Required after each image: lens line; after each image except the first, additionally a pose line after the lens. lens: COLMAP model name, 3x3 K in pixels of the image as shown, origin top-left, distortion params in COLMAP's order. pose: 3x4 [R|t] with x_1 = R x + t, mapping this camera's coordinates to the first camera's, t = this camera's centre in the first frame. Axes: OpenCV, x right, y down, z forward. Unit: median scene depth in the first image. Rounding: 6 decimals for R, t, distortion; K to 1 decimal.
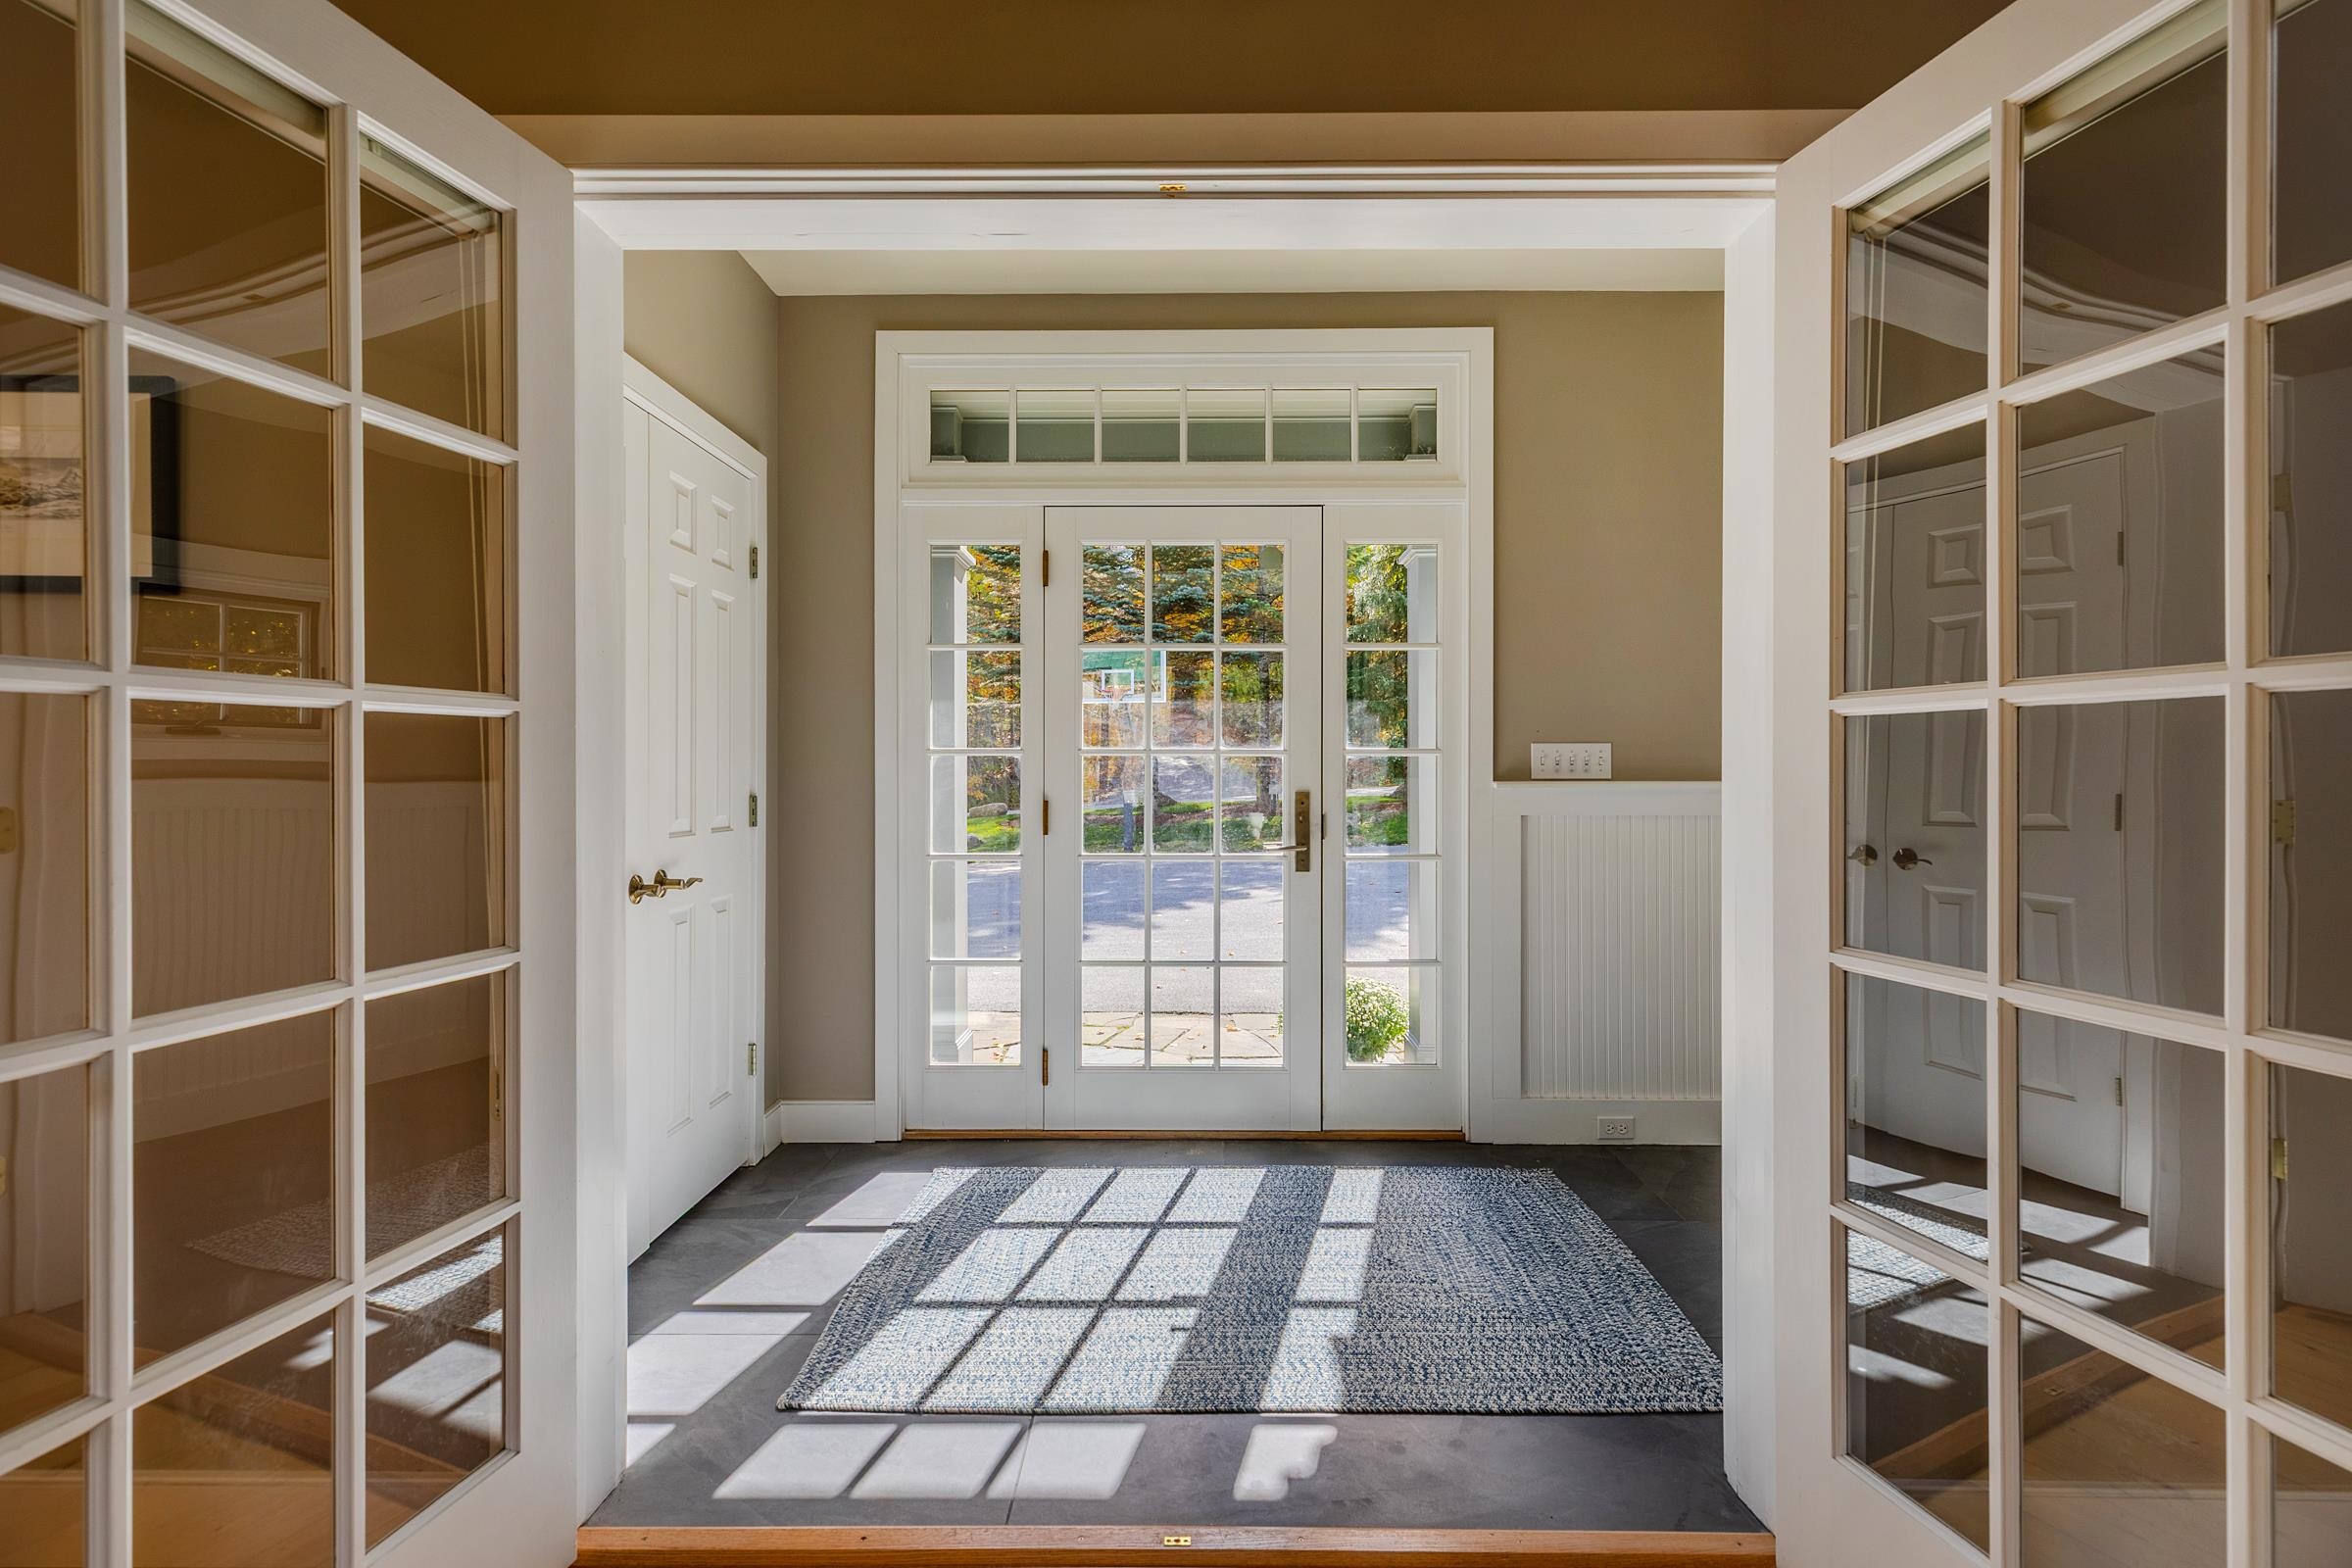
lens RADIAL K [[1065.8, 0, 1176.0], [0, 1065.8, 784.0], [0, 0, 1]] dist [0.000740, 0.000202]
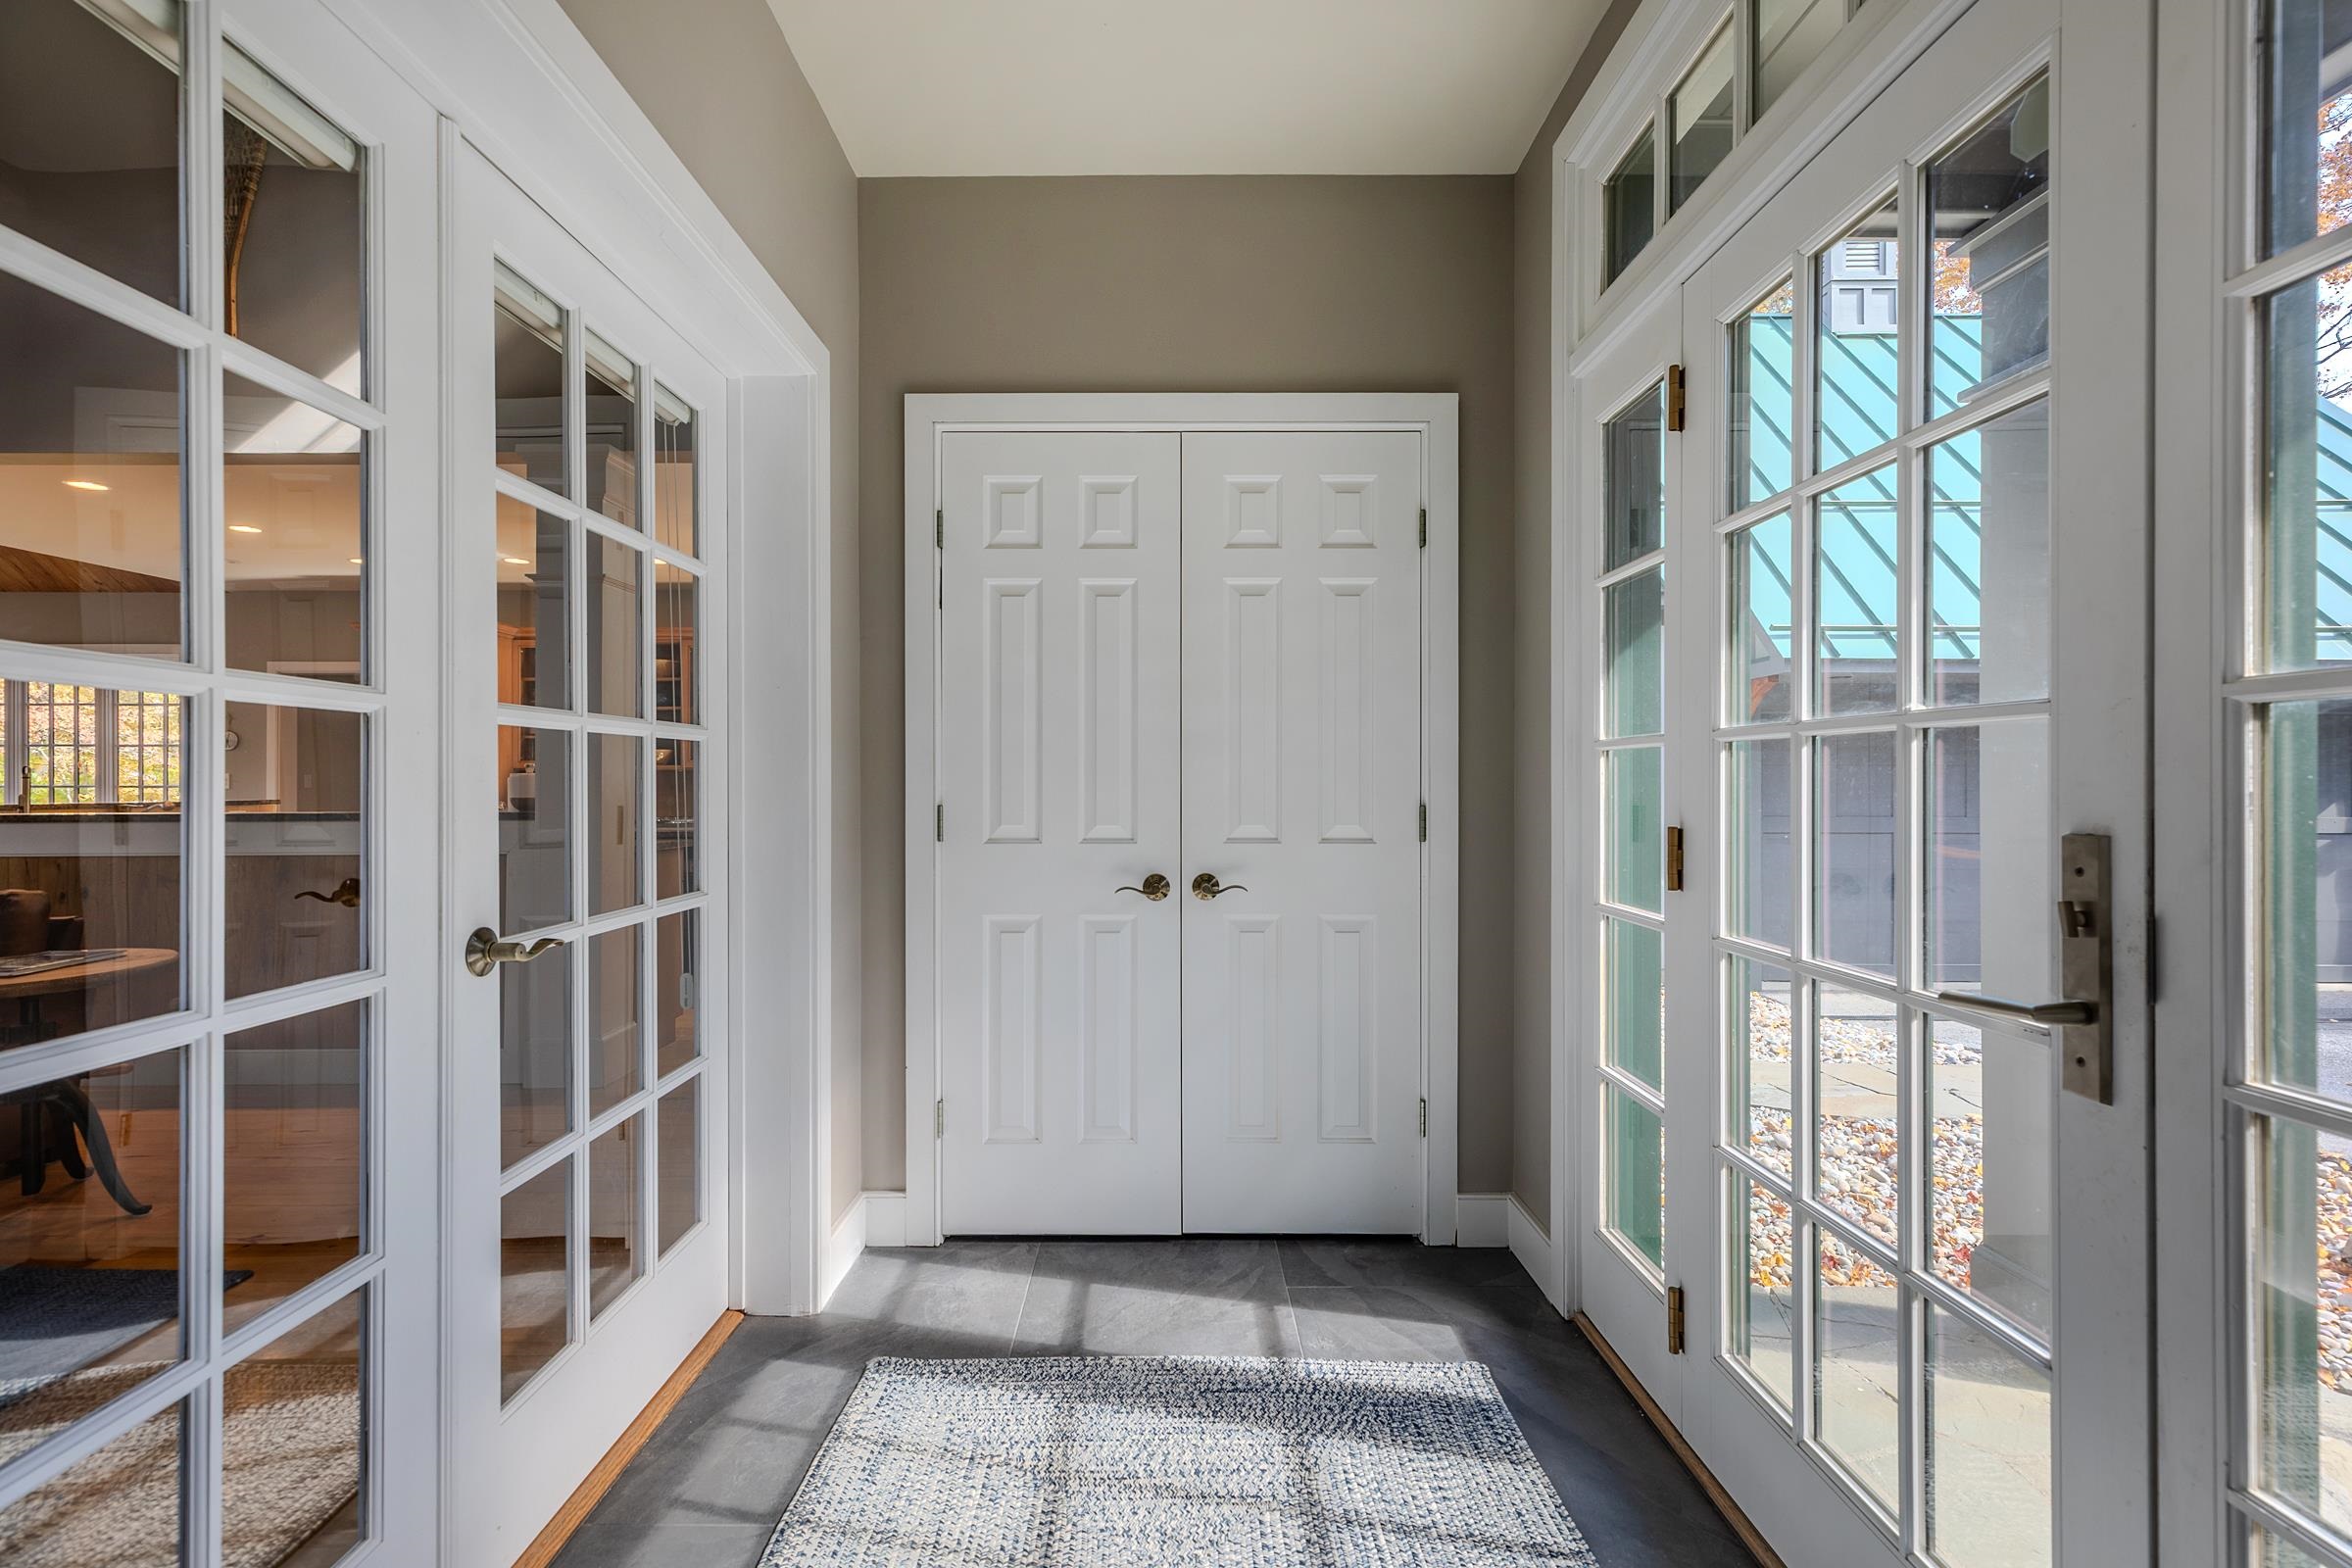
lens RADIAL K [[1065.8, 0, 1176.0], [0, 1065.8, 784.0], [0, 0, 1]] dist [0.000740, 0.000202]
pose [[0.014216, 0.002447, -0.999896, 0.458364], [-0.015446, 0.999878, 0.002227, -0.004048], [0.999780, 0.015412, 0.014252, 0.819320]]
